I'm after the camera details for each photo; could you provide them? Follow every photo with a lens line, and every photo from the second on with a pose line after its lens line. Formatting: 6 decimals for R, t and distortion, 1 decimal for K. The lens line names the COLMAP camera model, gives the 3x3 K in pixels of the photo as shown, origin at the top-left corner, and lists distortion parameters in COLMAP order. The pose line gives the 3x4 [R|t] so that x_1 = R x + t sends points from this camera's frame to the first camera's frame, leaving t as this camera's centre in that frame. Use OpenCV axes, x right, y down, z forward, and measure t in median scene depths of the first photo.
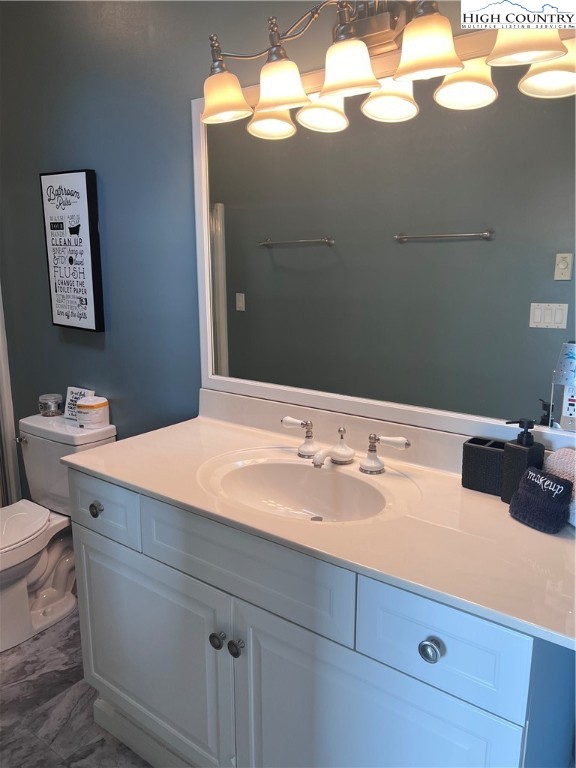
lens RADIAL K [[571.1, 0, 287.8], [0, 571.1, 384.3], [0, 0, 1]] dist [0.059529, -0.065191]
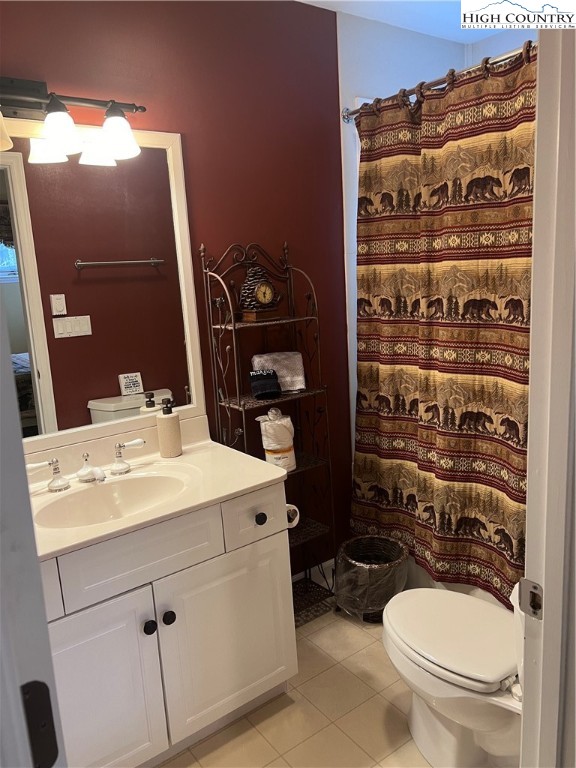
lens RADIAL K [[571.1, 0, 287.9], [0, 571.1, 384.1], [0, 0, 1]] dist [0.059529, -0.065191]
pose [[0.287652, -0.199619, 0.936701, -0.922148], [0.247325, 0.960346, 0.128706, -0.115985], [-0.925249, 0.194647, 0.325616, 0.197008]]
